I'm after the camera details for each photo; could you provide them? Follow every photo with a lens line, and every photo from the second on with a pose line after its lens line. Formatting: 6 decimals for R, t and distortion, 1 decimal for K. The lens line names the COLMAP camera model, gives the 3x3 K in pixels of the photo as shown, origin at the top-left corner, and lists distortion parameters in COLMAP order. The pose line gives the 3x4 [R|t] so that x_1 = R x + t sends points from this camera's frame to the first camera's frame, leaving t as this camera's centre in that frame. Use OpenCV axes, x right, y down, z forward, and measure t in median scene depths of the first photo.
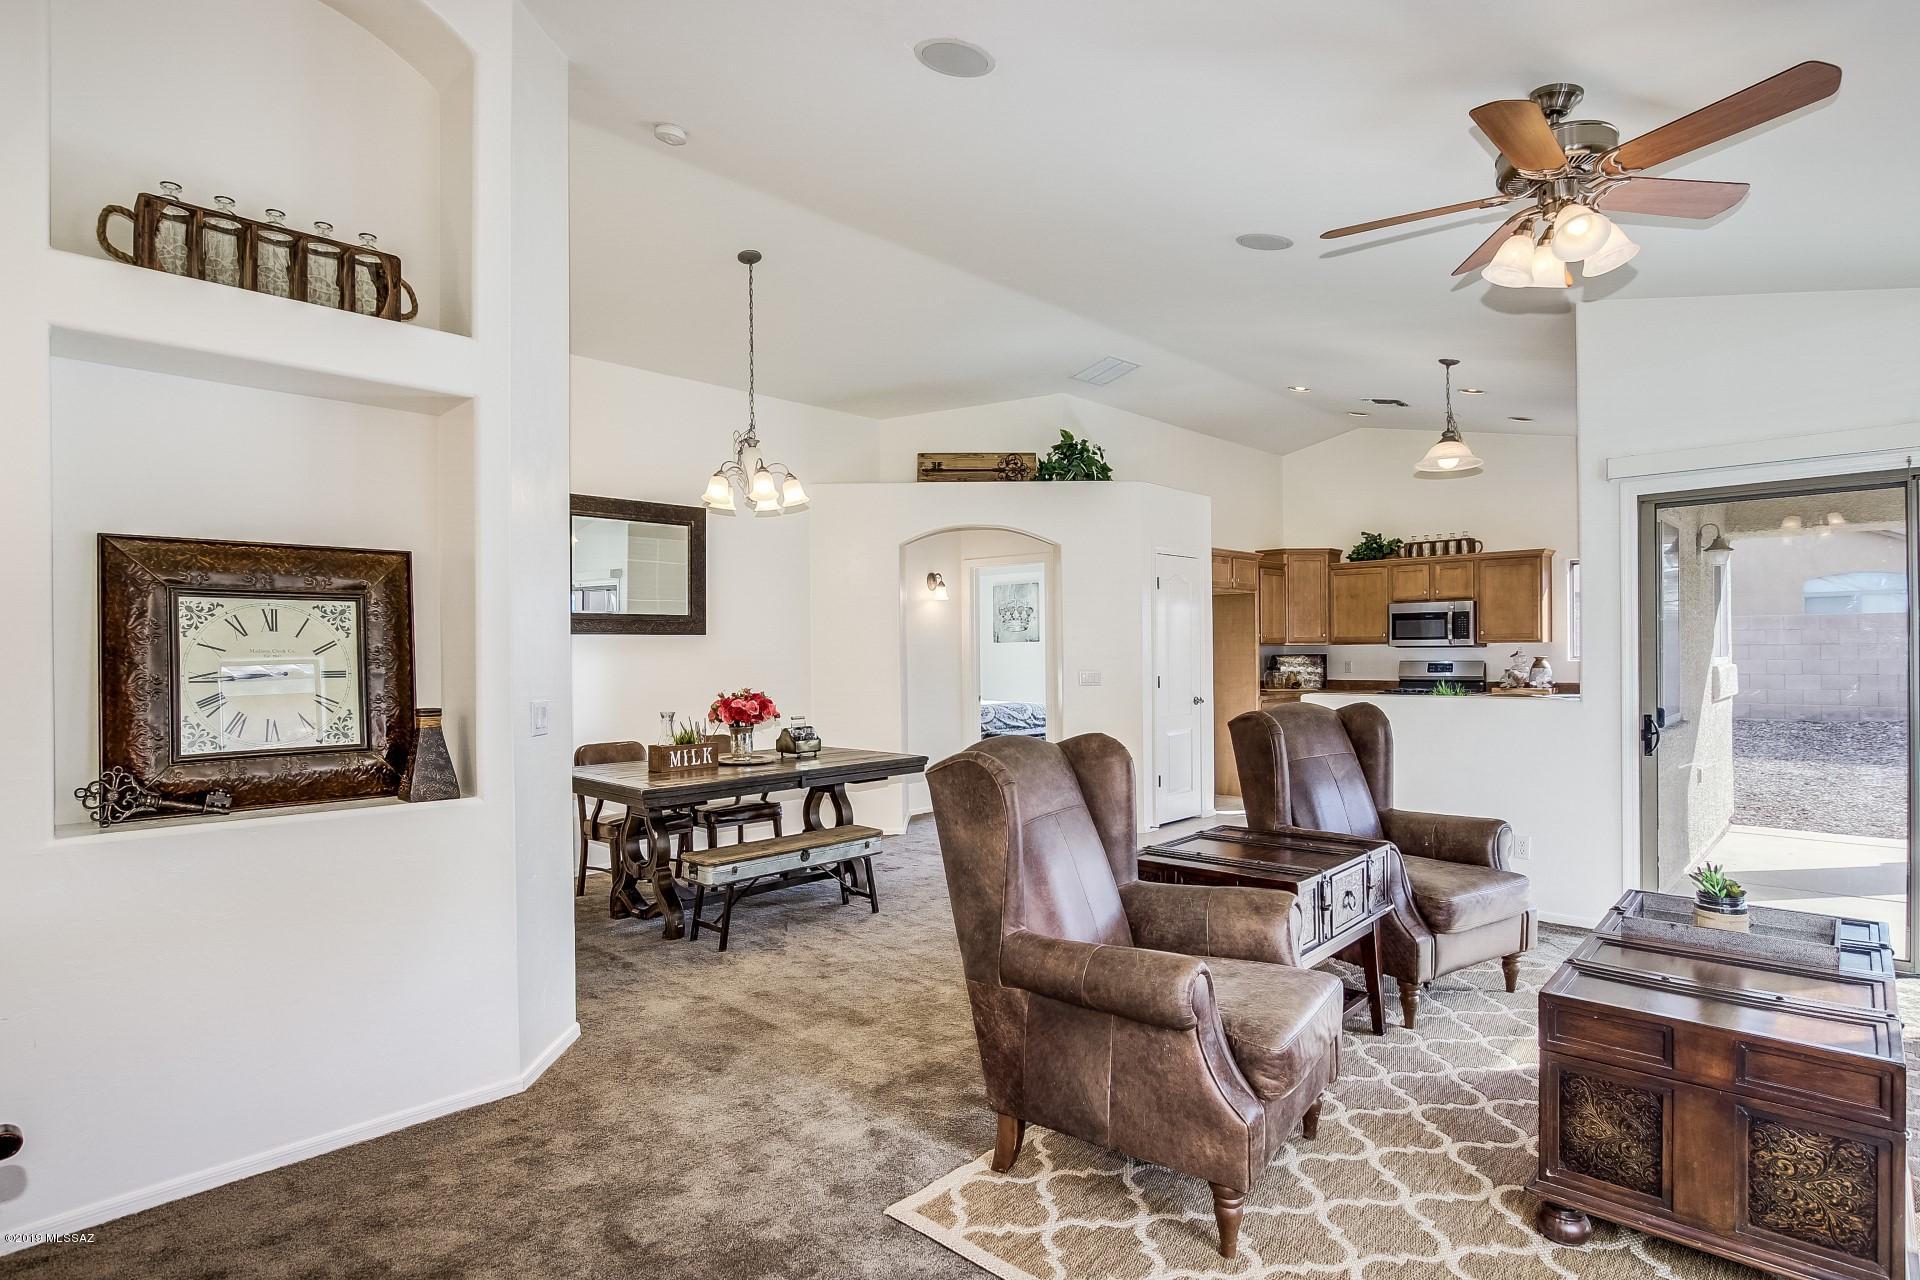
lens RADIAL K [[995.1, 0, 960.0], [0, 995.1, 651.1], [0, 0, 1]] dist [-0.018968, 0.002523]
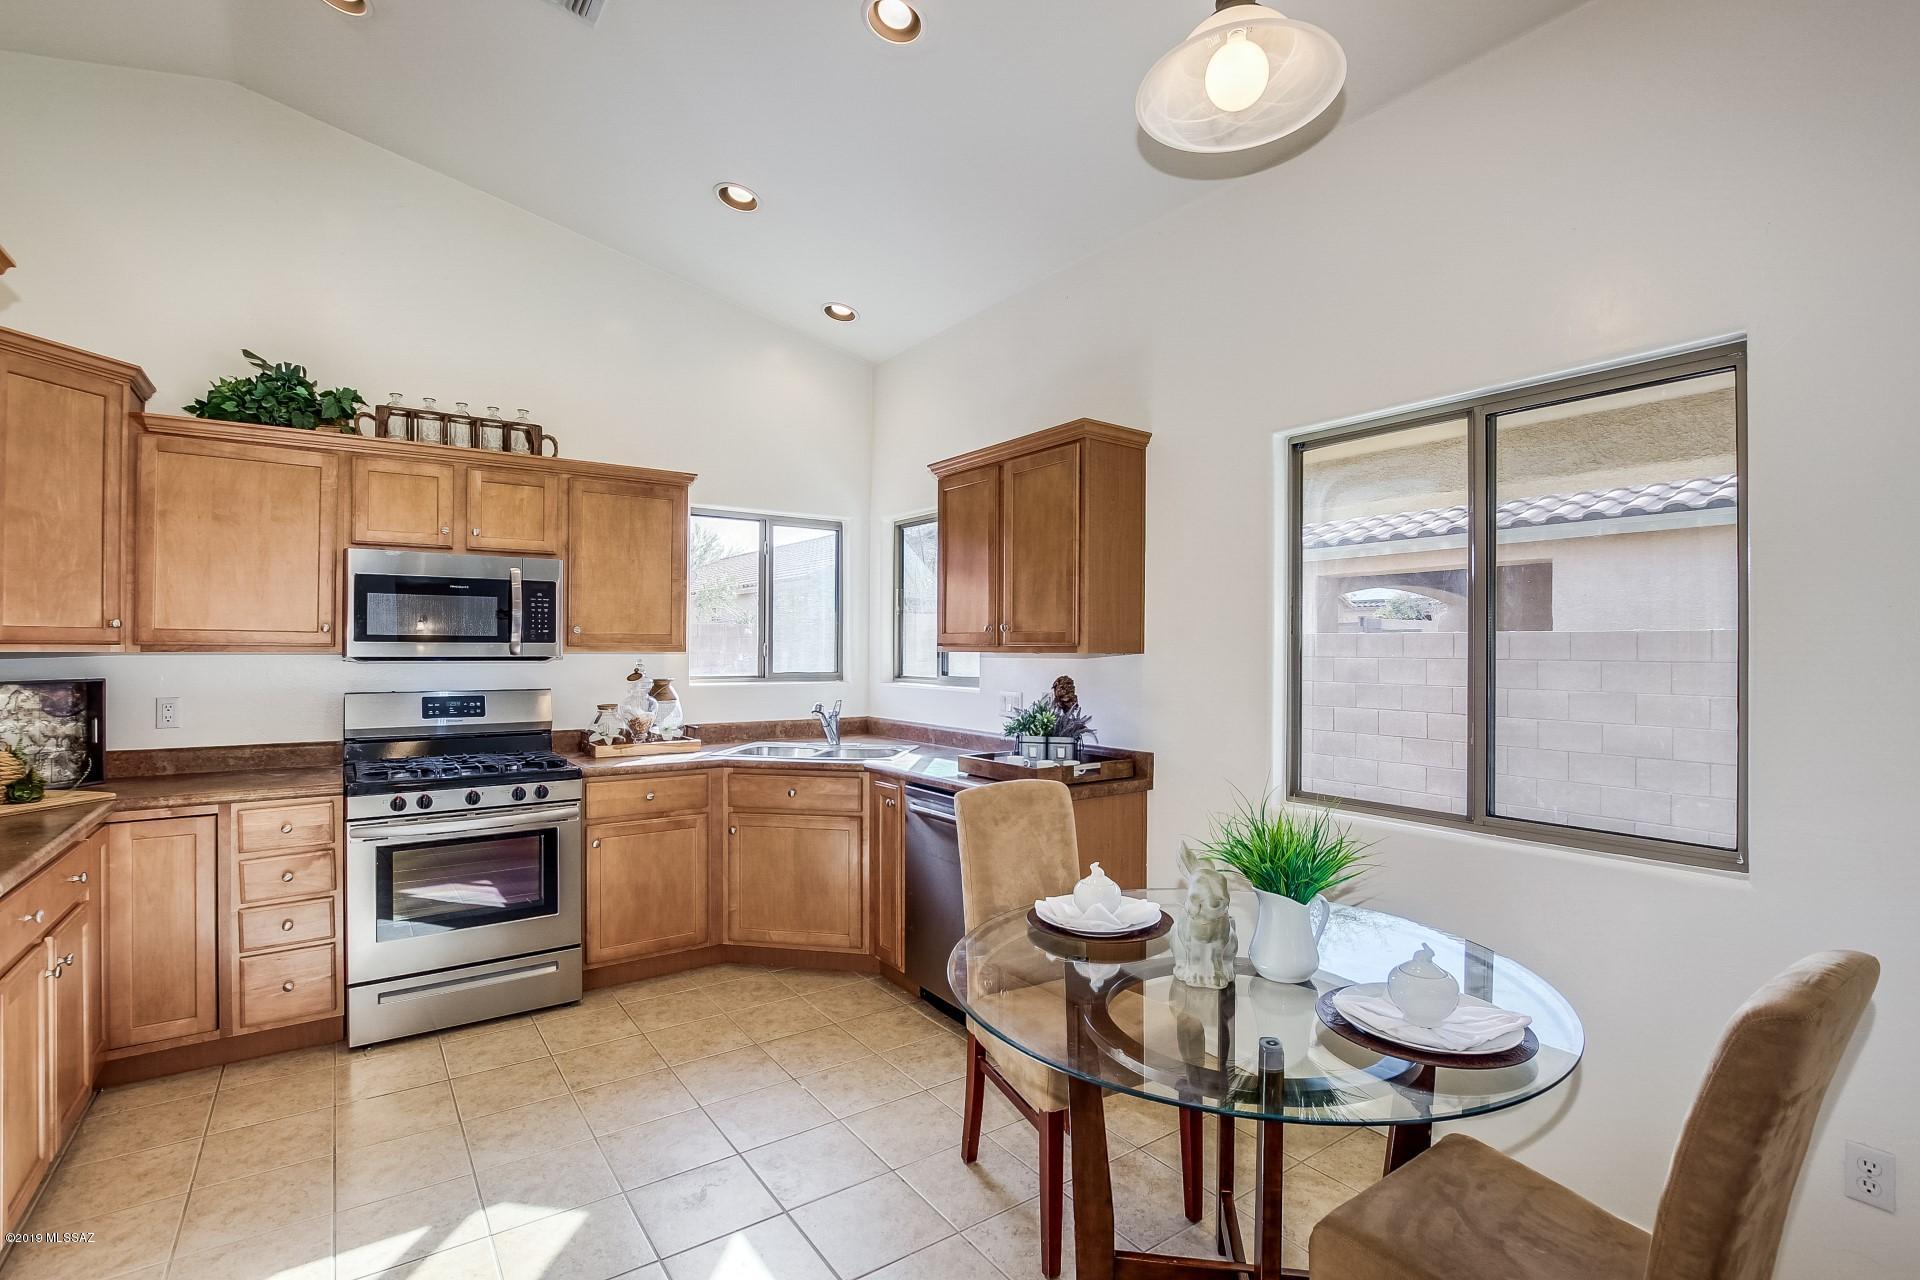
lens RADIAL K [[899.7, 0, 965.7], [0, 899.7, 643.1], [0, 0, 1]] dist [-0.027333, 0.004283]
pose [[0.194009, 0.013519, 0.980907, 0.146984], [-0.004584, 0.999907, -0.012874, -0.007519], [-0.980989, -0.001999, 0.194053, 0.727700]]
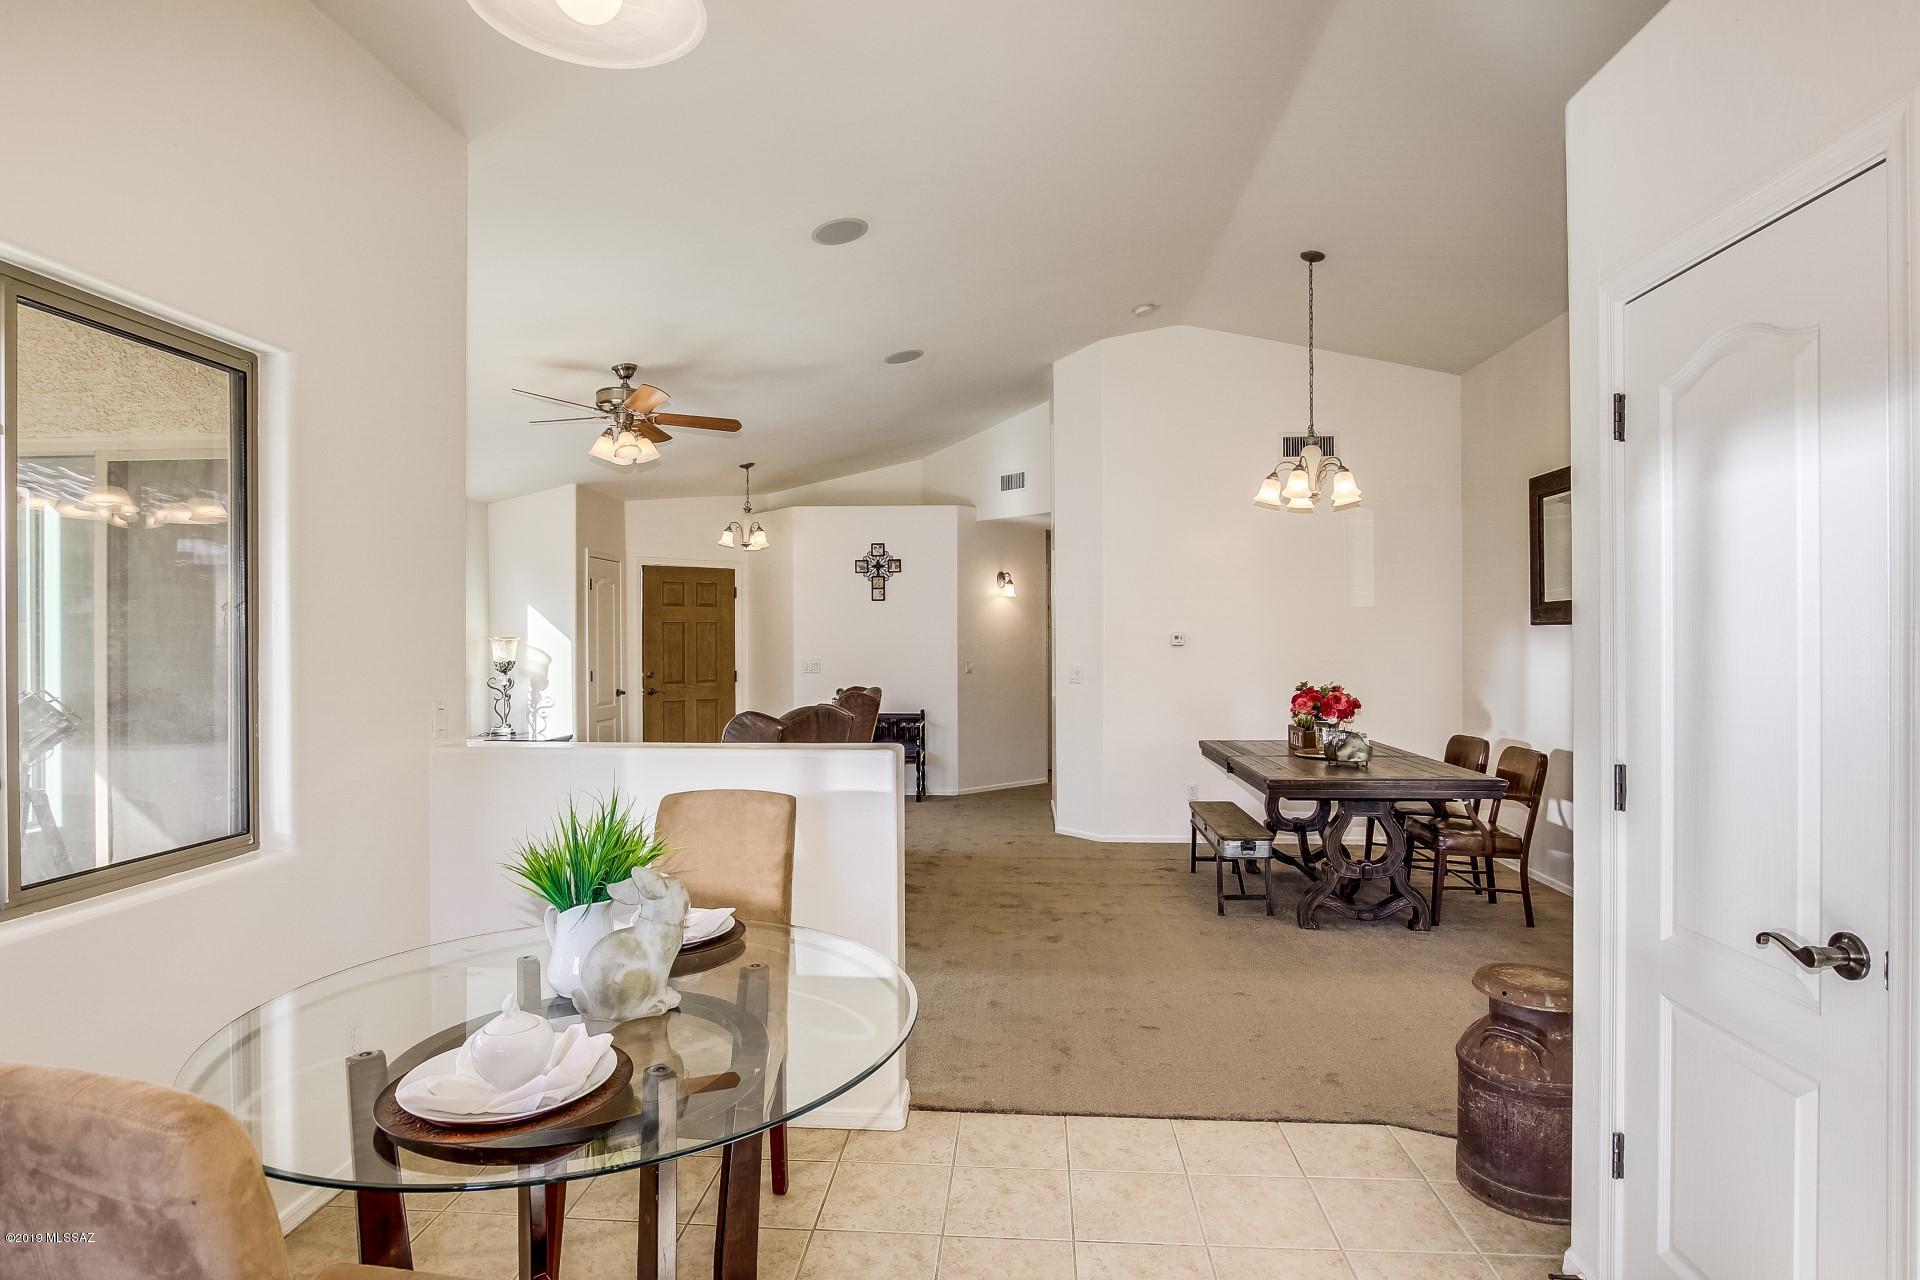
lens RADIAL K [[995.1, 0, 963.0], [0, 995.1, 634.1], [0, 0, 1]] dist [-0.018968, 0.002523]
pose [[-0.770342, 0.008355, -0.637576, 0.417569], [0.011196, 0.999937, -0.000424, -0.009617], [0.637533, -0.007465, -0.770387, 0.900464]]
